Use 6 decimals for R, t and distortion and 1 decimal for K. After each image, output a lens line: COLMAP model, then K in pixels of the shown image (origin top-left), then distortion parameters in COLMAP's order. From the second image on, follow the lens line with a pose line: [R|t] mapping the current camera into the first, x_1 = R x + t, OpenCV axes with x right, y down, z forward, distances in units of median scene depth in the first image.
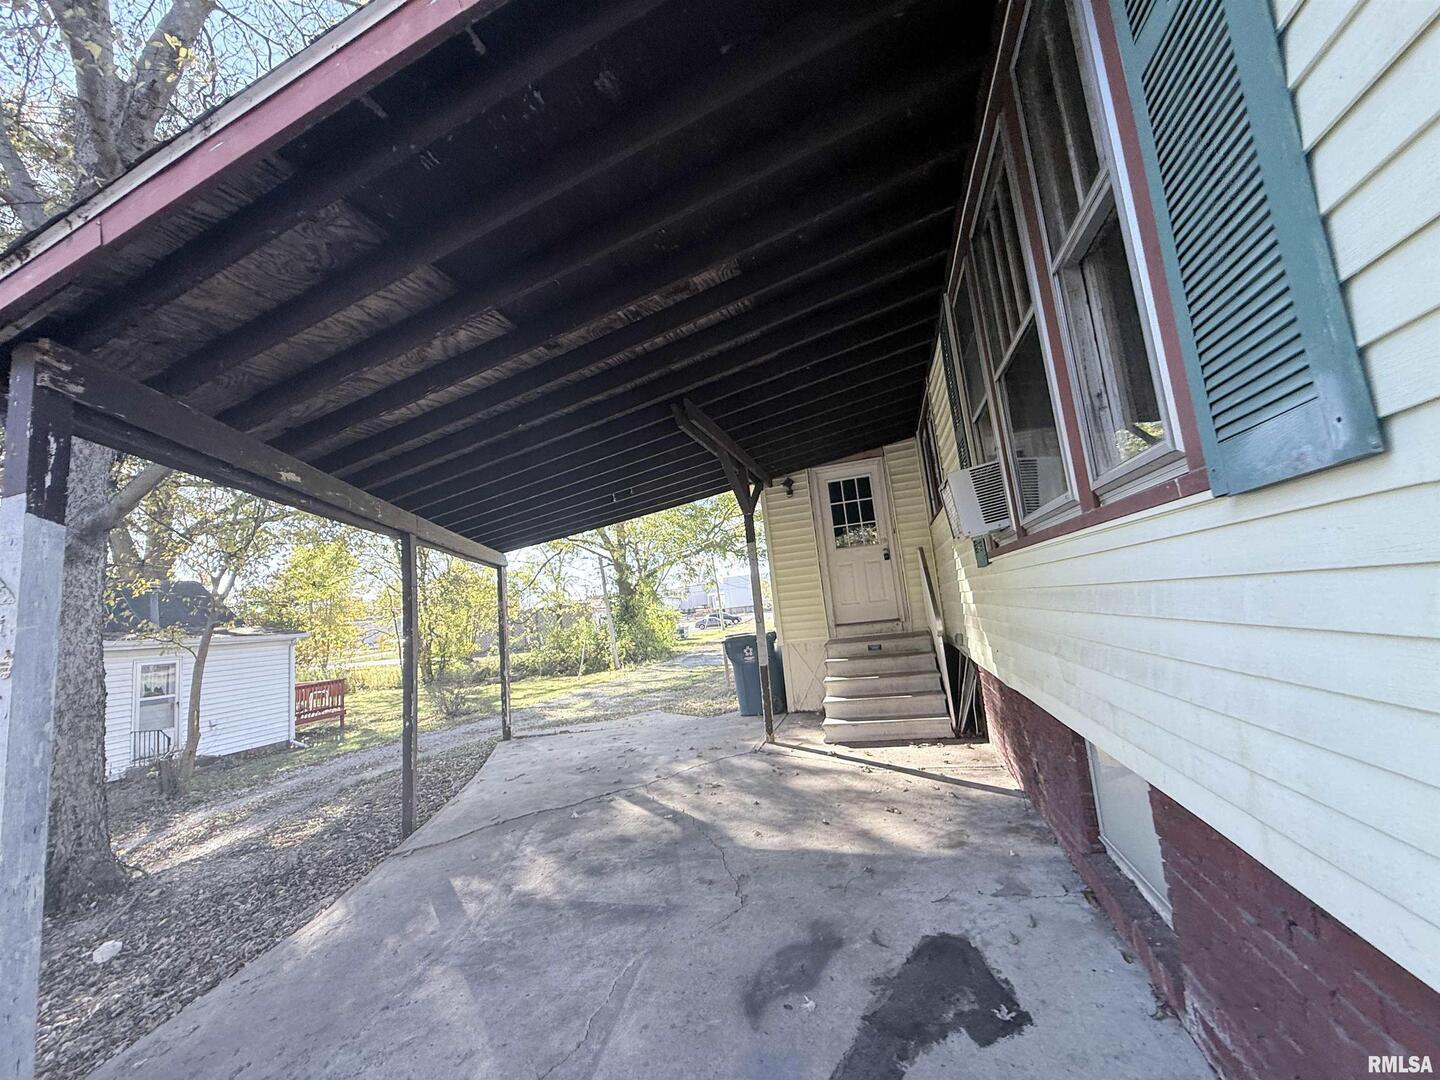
lens RADIAL K [[574.7, 0, 717.7], [0, 574.7, 540.2], [0, 0, 1]] dist [0.003157, 0.000091]
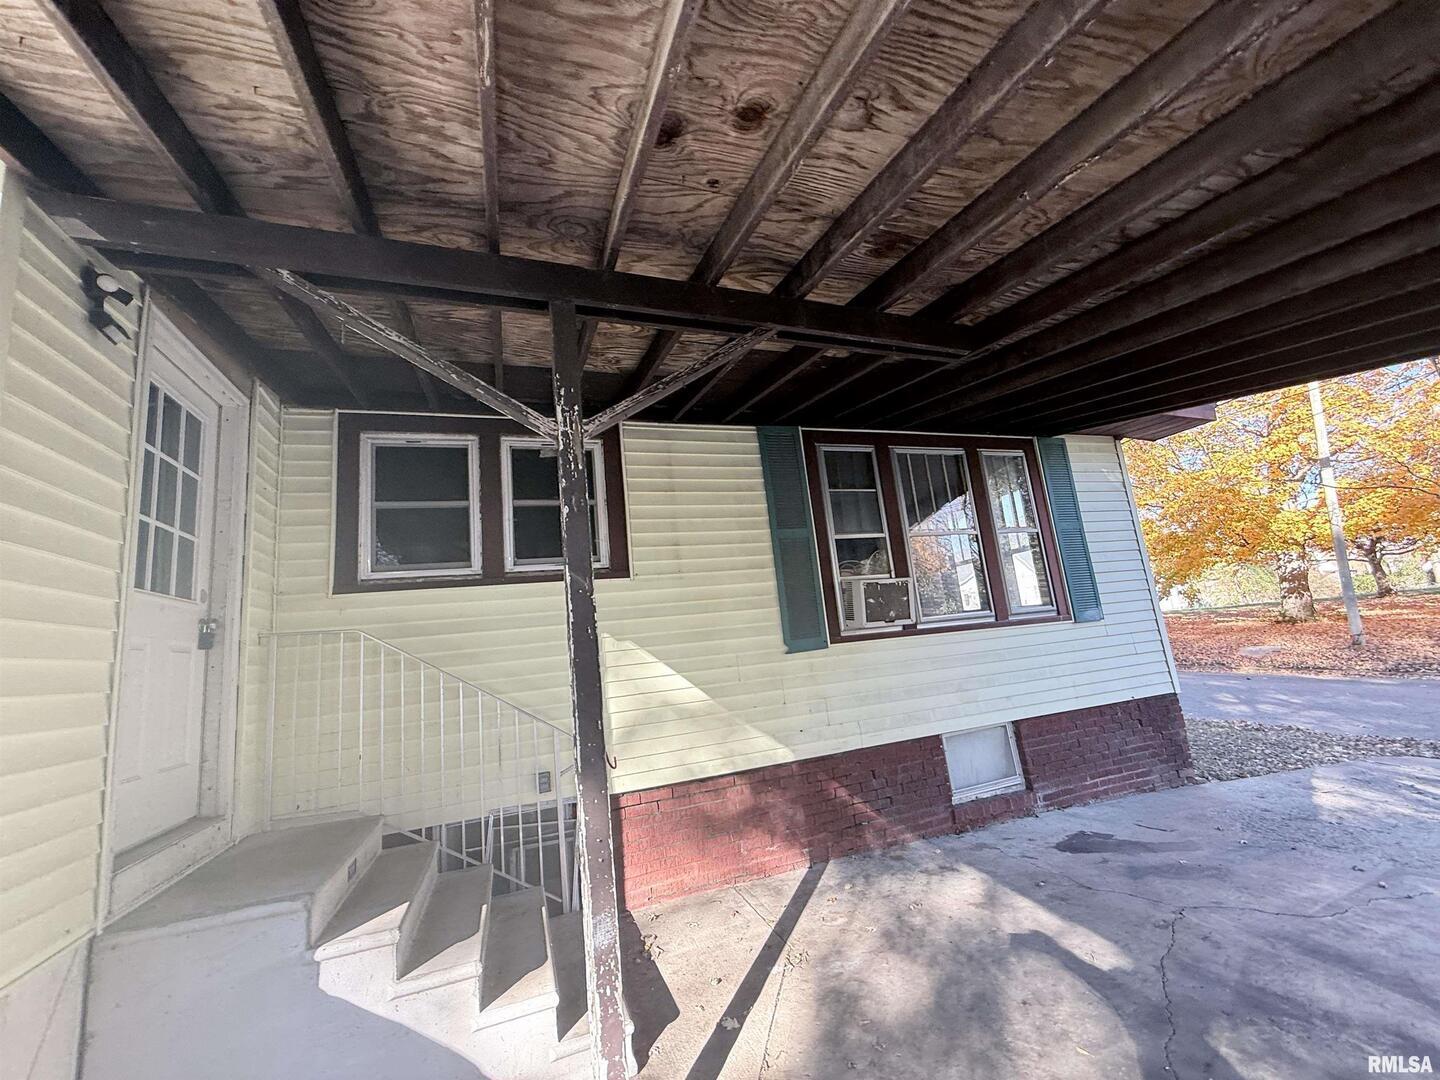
lens RADIAL K [[574.7, 0, 717.7], [0, 574.7, 540.2], [0, 0, 1]] dist [0.003157, 0.000091]
pose [[-0.563882, 0.310491, 0.765266, -0.457621], [0.055587, 0.938802, -0.339941, 0.258876], [-0.823982, -0.149148, -0.546633, 2.155371]]
